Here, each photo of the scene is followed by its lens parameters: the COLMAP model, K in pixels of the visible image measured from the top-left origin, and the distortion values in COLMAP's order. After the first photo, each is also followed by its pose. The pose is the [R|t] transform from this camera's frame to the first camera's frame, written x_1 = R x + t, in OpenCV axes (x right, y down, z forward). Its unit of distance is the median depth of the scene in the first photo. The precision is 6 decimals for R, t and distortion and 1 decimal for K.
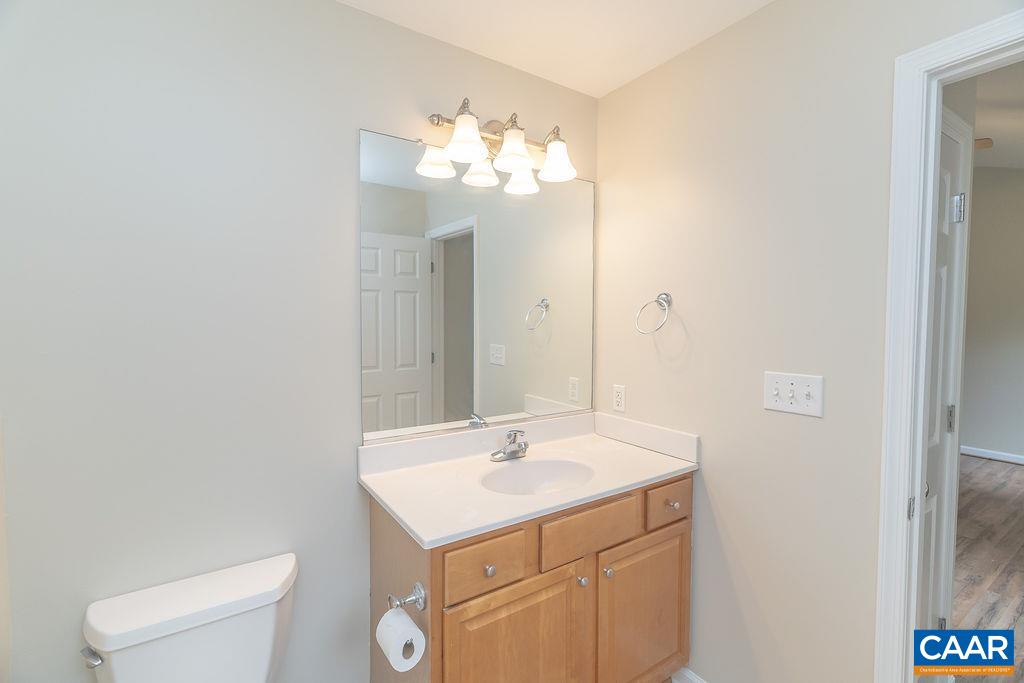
lens RADIAL K [[459.2, 0, 511.6], [0, 459.2, 338.0], [0, 0, 1]] dist [-0.008378, 0.004303]
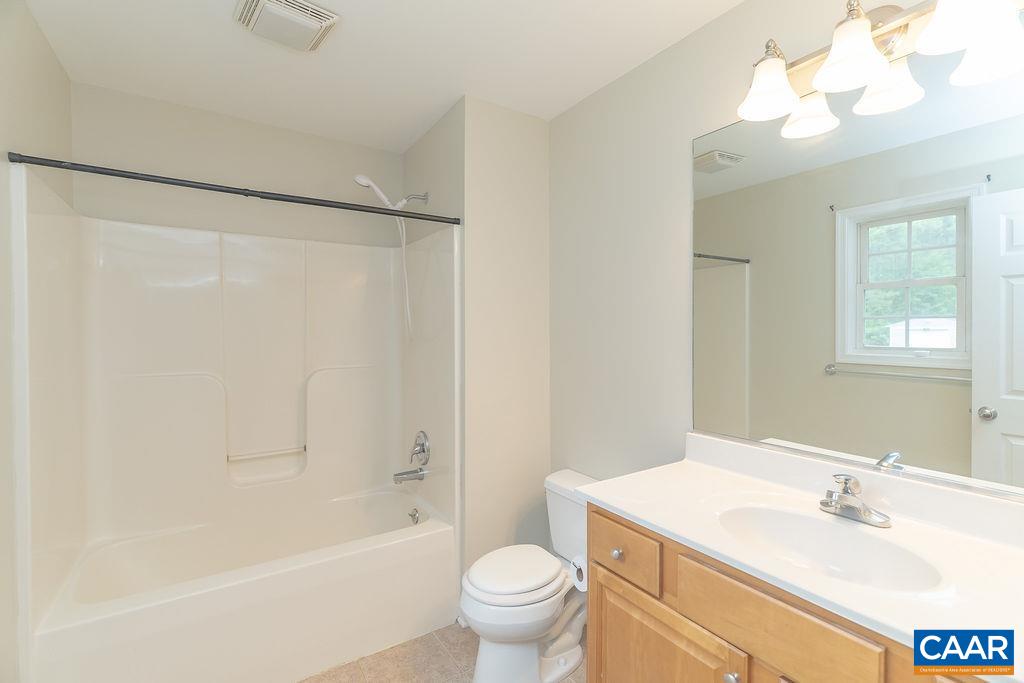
lens RADIAL K [[459.2, 0, 511.6], [0, 459.2, 338.0], [0, 0, 1]] dist [-0.008378, 0.004303]
pose [[-0.003242, 0.020395, -0.999787, 0.885595], [-0.036766, 0.999114, 0.020500, 0.014374], [0.999319, 0.036824, -0.002489, 0.690306]]
